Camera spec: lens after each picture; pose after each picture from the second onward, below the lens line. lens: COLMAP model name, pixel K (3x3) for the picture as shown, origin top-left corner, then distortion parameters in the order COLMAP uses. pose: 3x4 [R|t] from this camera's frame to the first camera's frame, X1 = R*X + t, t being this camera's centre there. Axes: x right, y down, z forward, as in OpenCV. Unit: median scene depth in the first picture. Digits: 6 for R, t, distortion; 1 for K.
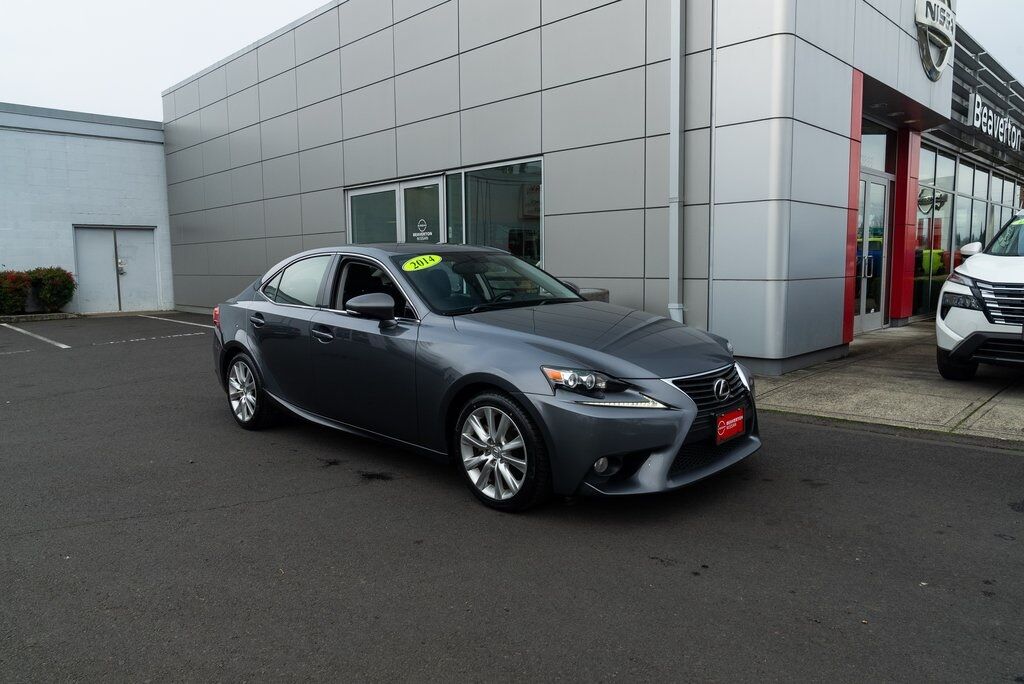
lens RADIAL K [[692.9, 0, 511.7], [0, 692.9, 340.4], [0, 0, 1]] dist [-0.033175, 0.014814]
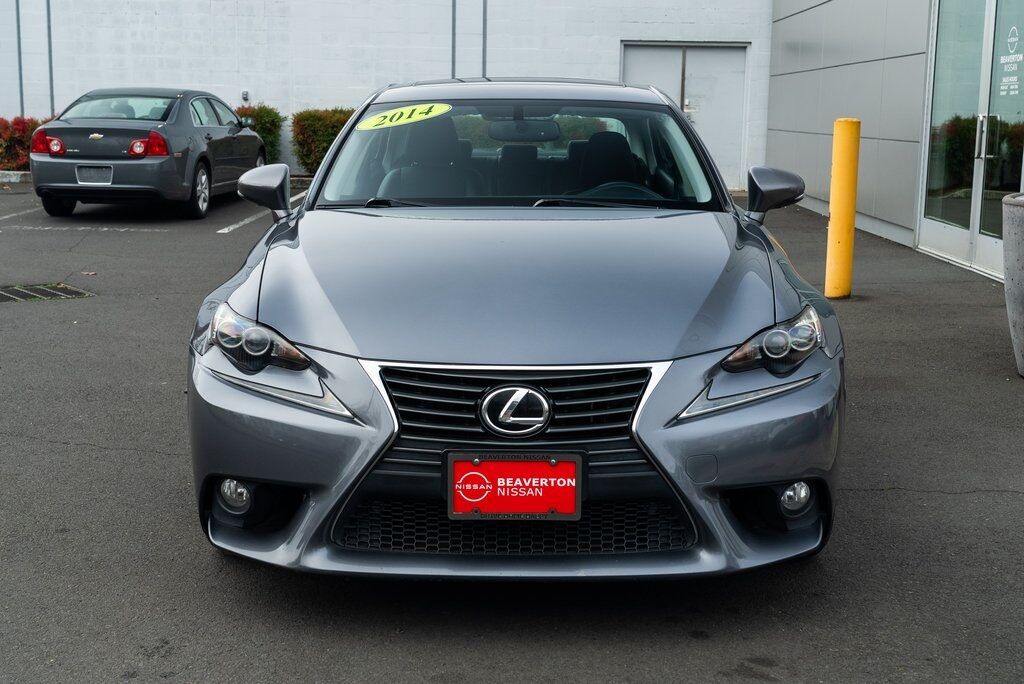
lens RADIAL K [[1346.1, 0, 512.8], [0, 1346.1, 339.0], [0, 0, 1]] dist [0.012607, 0.000000]
pose [[0.718085, 0.141807, -0.681356, 0.147596], [-0.104240, 0.989892, 0.096161, -0.009874], [0.688105, 0.001973, 0.725608, 0.057143]]
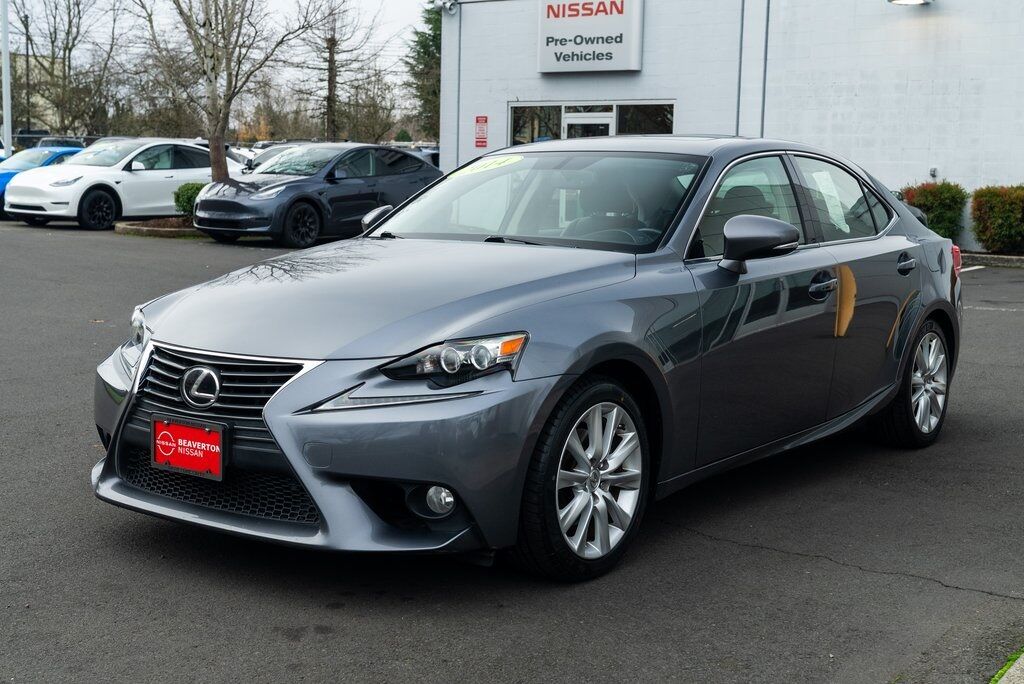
lens RADIAL K [[1313.4, 0, 511.2], [0, 1313.4, 344.3], [0, 0, 1]] dist [0.004818, 0.000000]
pose [[0.169894, 0.141158, -0.975300, 0.227166], [-0.133453, 0.983867, 0.119150, -0.020299], [0.976384, 0.109913, 0.185991, 0.170247]]
